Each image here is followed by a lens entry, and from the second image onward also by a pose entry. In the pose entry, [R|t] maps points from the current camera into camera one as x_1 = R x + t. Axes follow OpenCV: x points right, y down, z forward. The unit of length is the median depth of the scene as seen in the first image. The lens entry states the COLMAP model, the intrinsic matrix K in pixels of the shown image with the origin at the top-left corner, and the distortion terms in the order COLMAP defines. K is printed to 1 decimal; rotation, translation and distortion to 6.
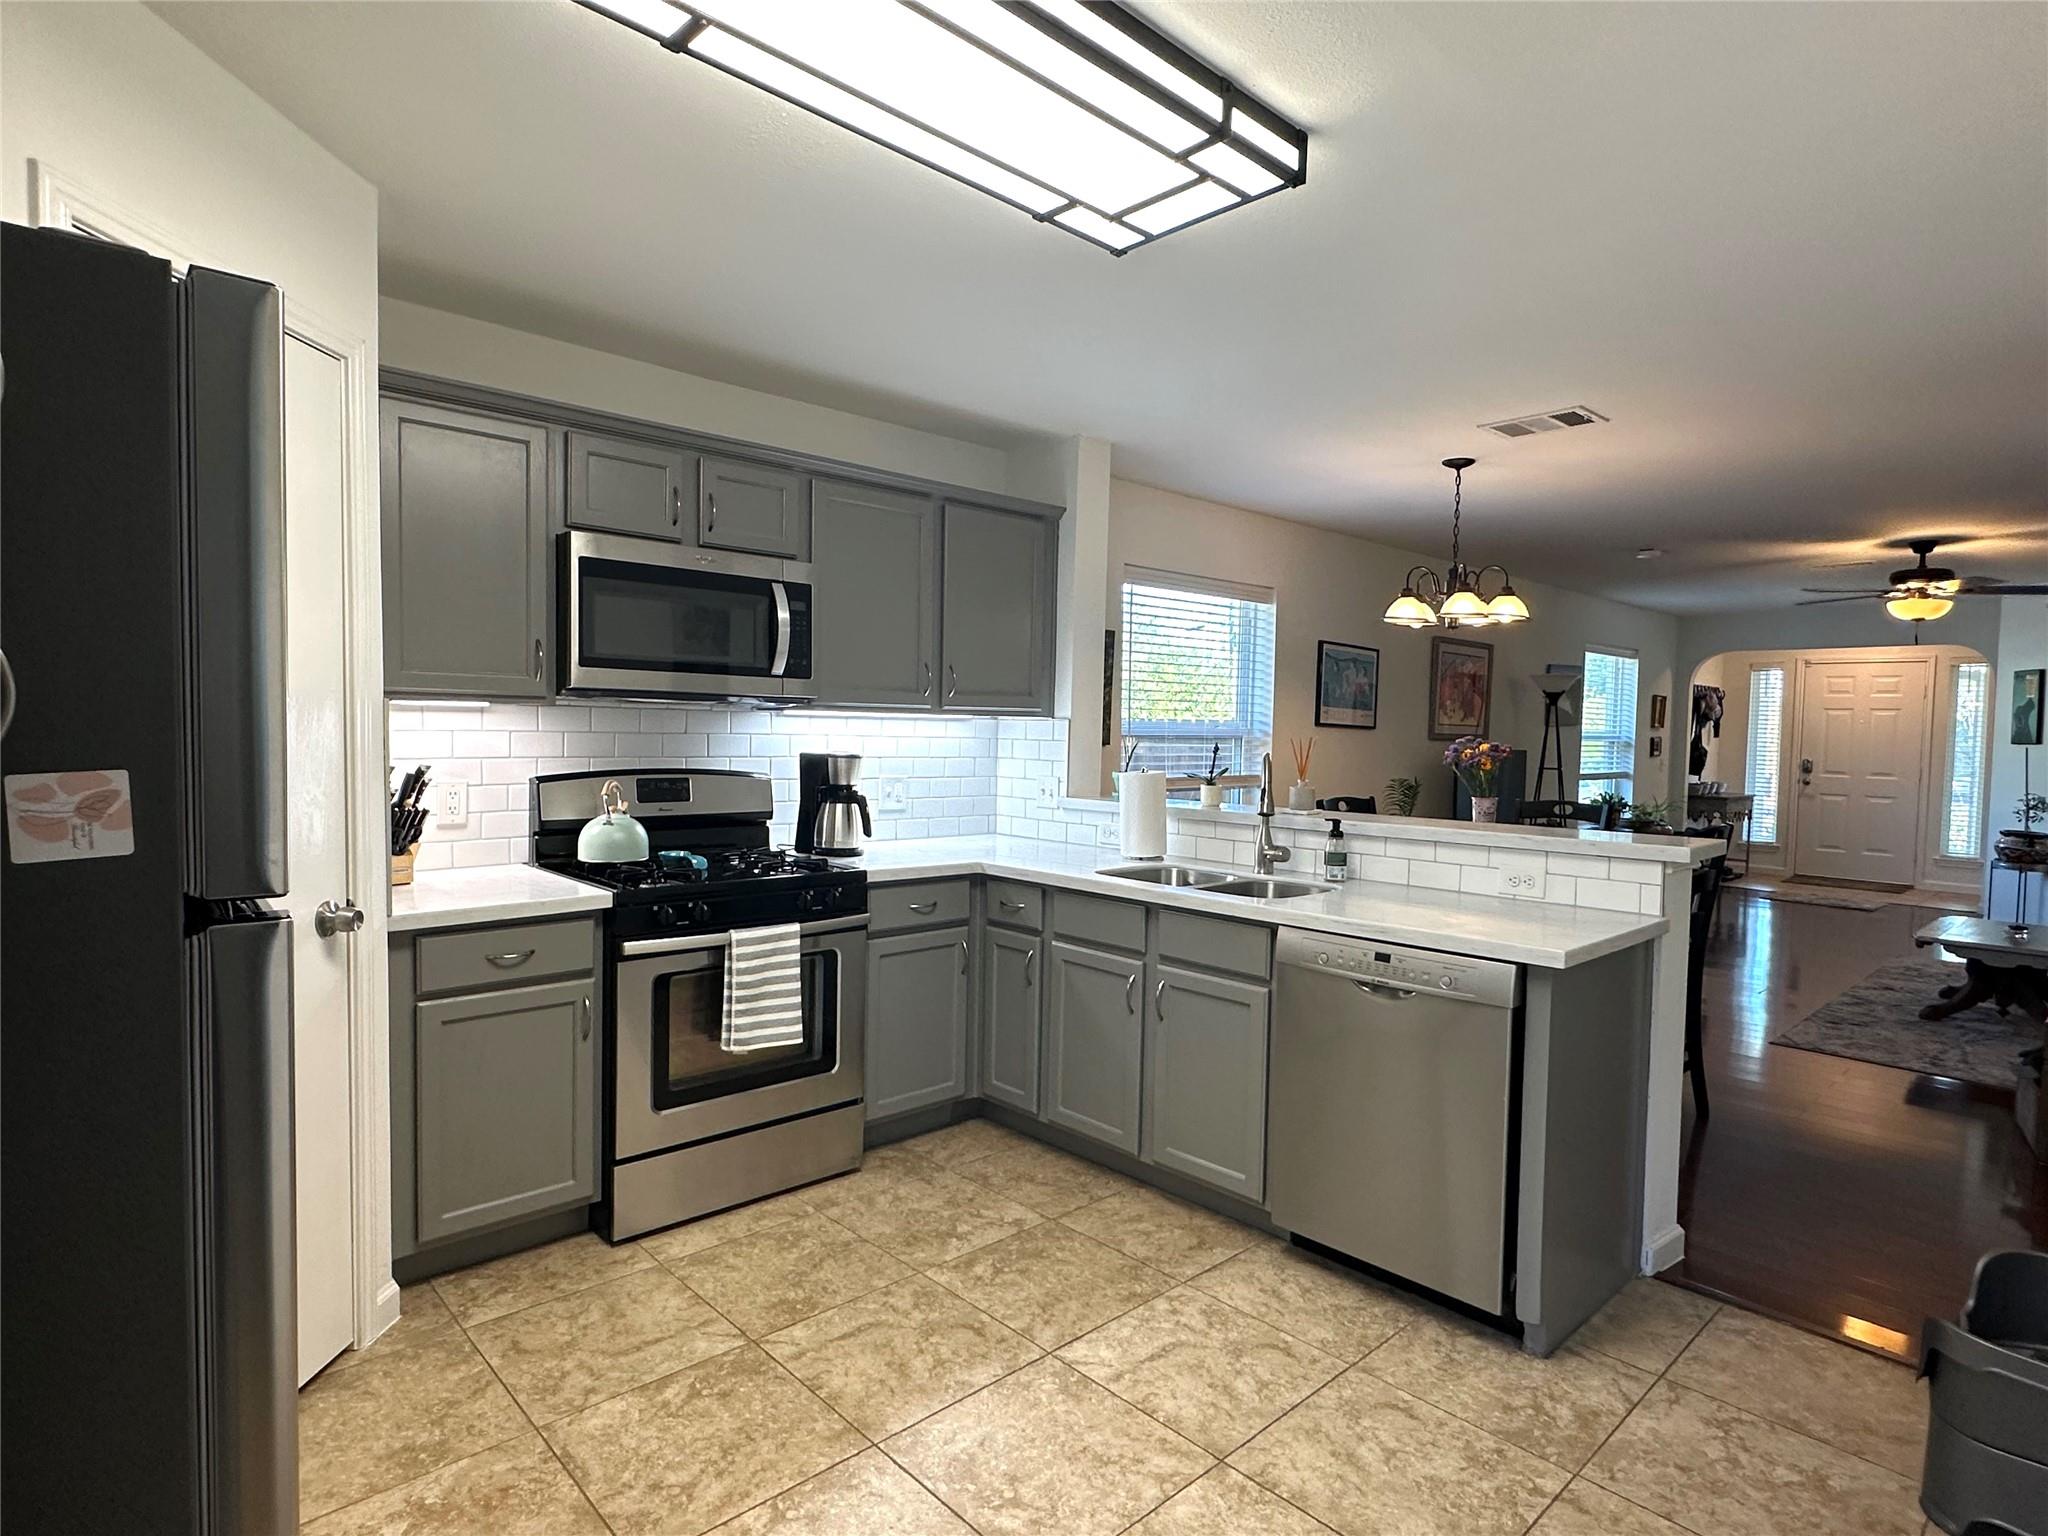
lens RADIAL K [[1101.8, 0, 1026.3], [0, 1101.8, 775.7], [0, 0, 1]] dist [-0.002520, -0.000133]
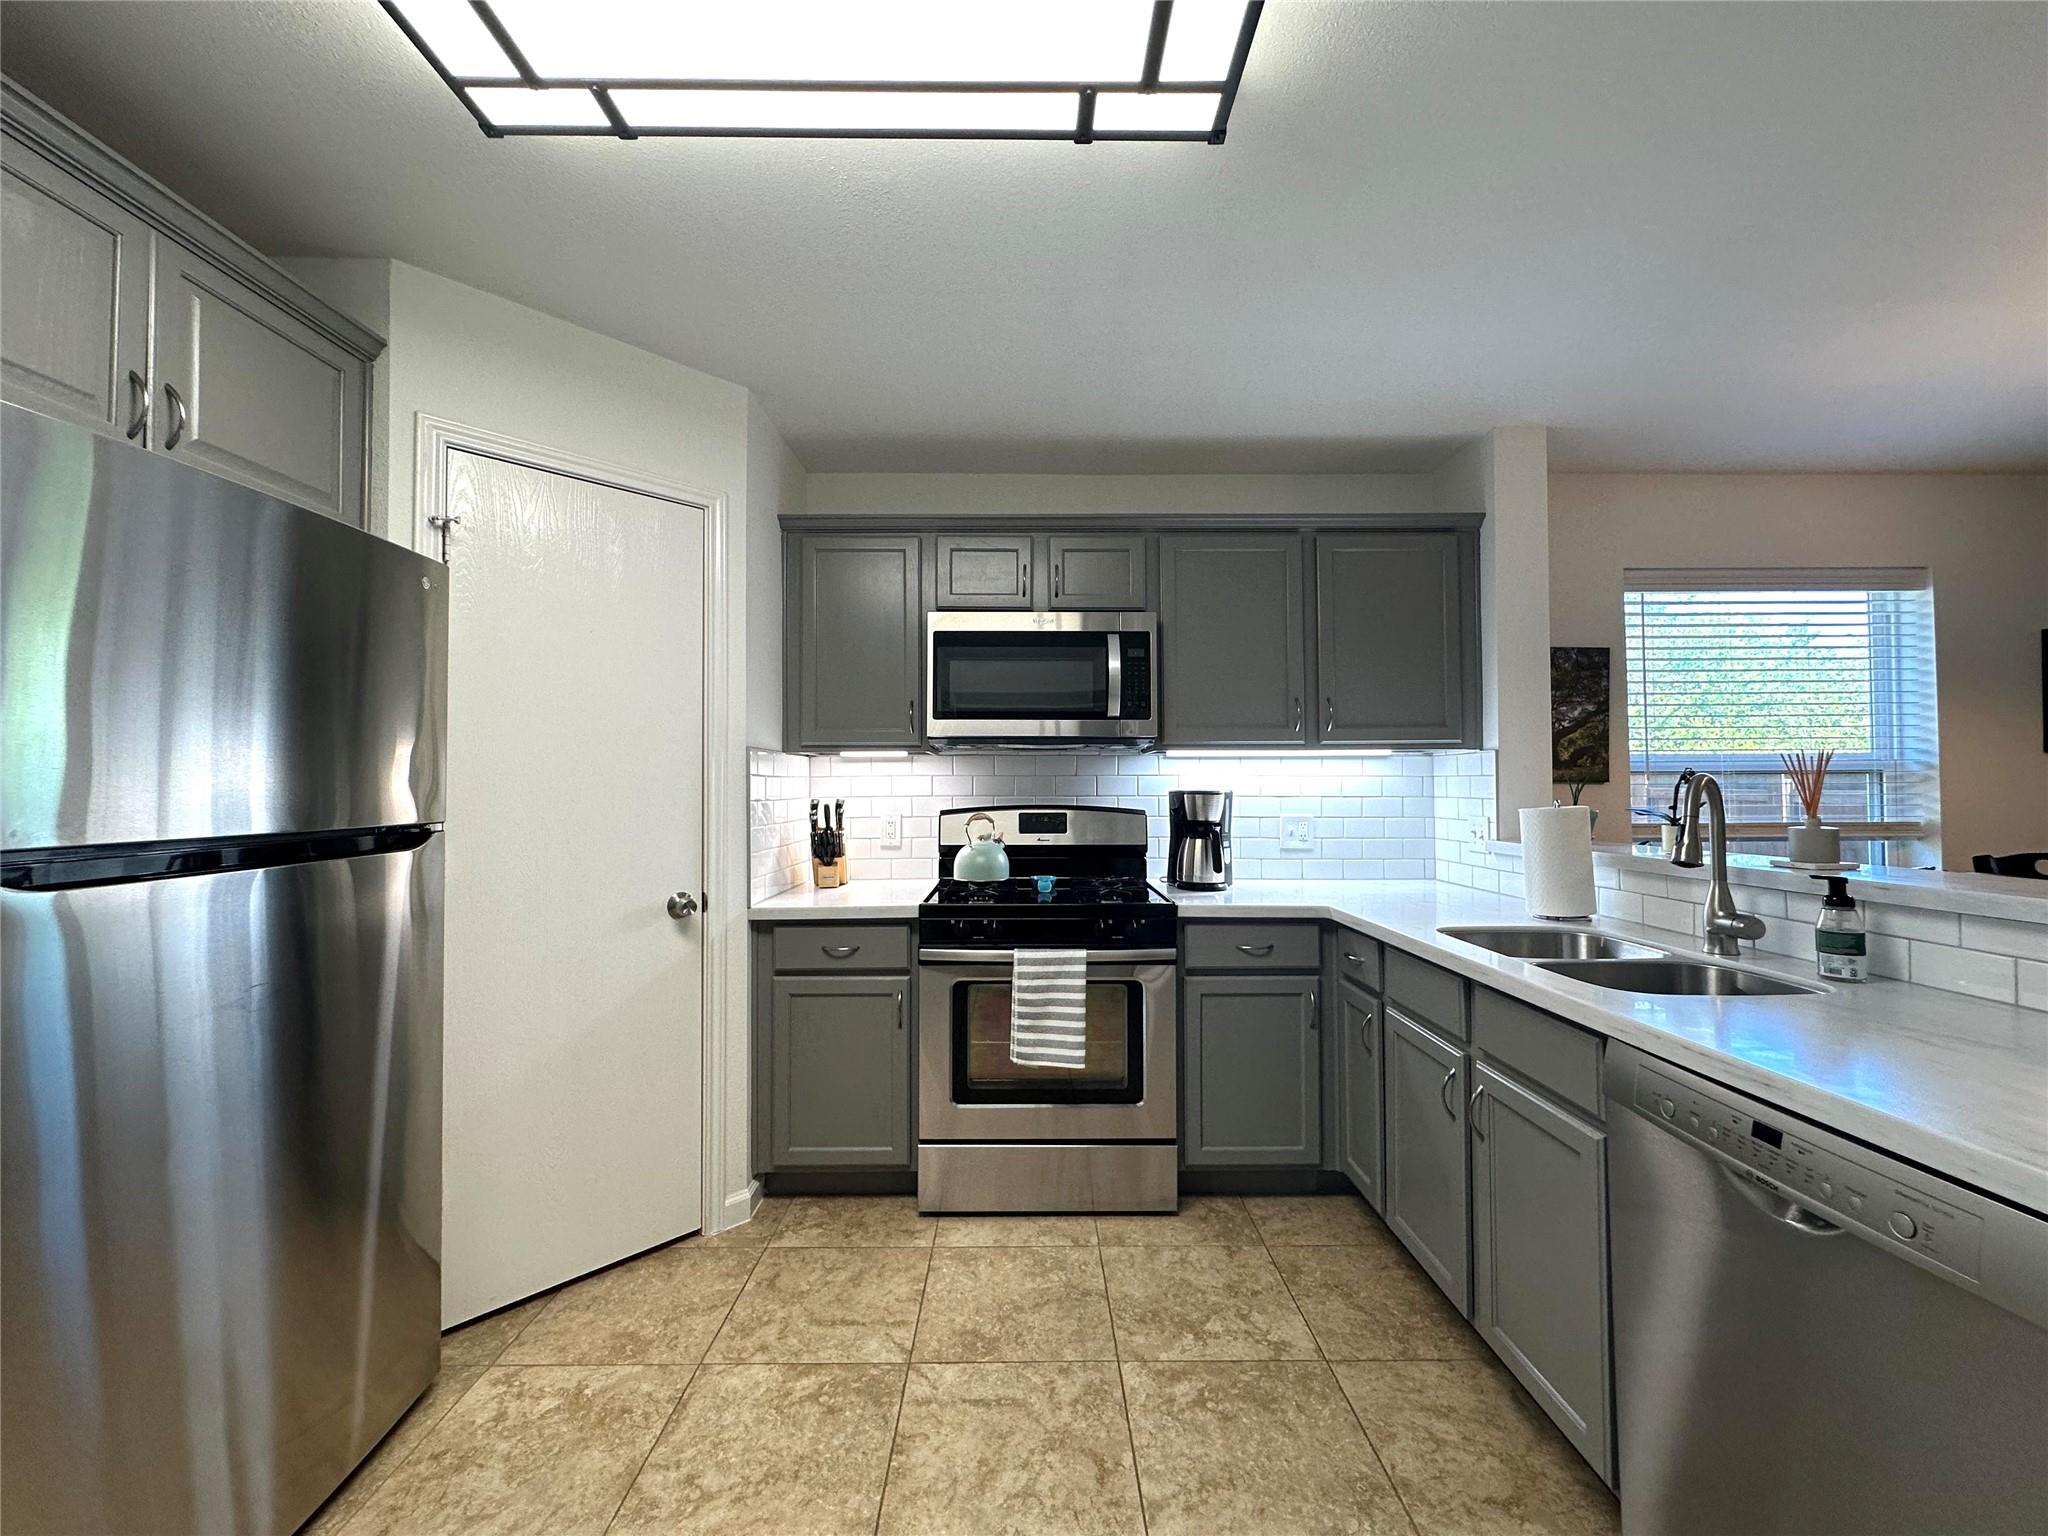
lens RADIAL K [[817.7, 0, 1026.7], [0, 817.7, 764.9], [0, 0, 1]] dist [-0.003867, 0.000928]
pose [[0.733810, -0.041791, -0.678068, 0.238754], [-0.013055, 0.997054, -0.075580, 0.016467], [0.679230, 0.064313, 0.731103, 0.329976]]
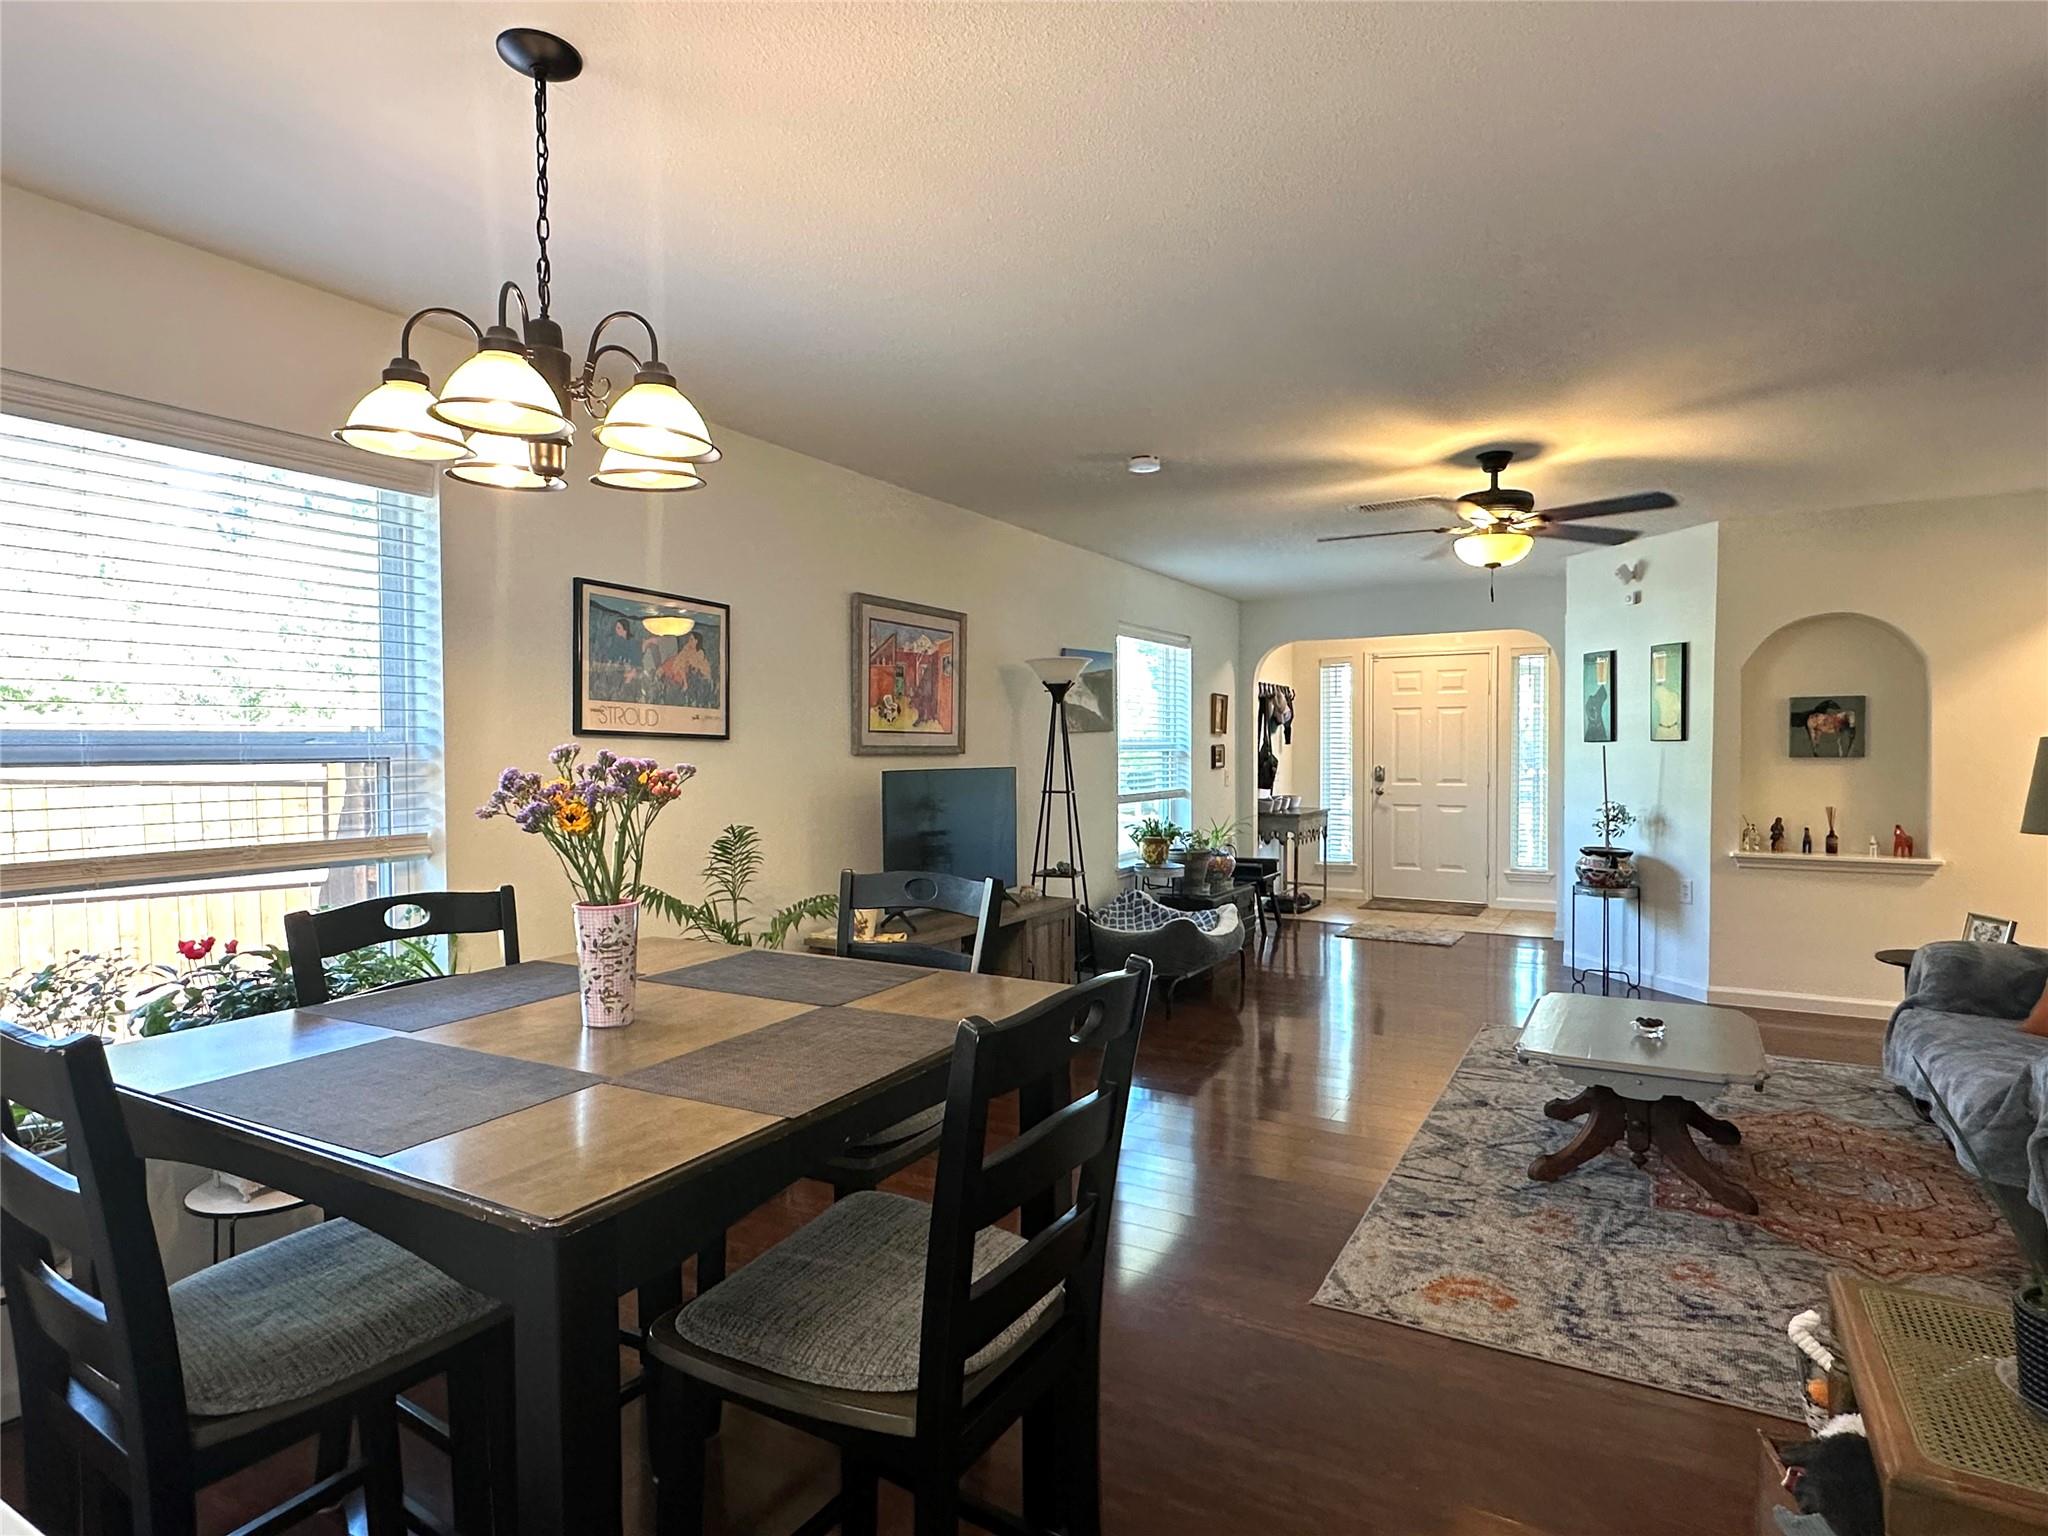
lens RADIAL K [[1101.8, 0, 1030.0], [0, 1101.8, 773.2], [0, 0, 1]] dist [-0.002520, -0.000133]
pose [[0.954803, -0.031266, 0.295592, 0.539714], [0.037918, 0.999140, -0.016796, -0.015550], [-0.294813, 0.027245, 0.955167, 0.713759]]
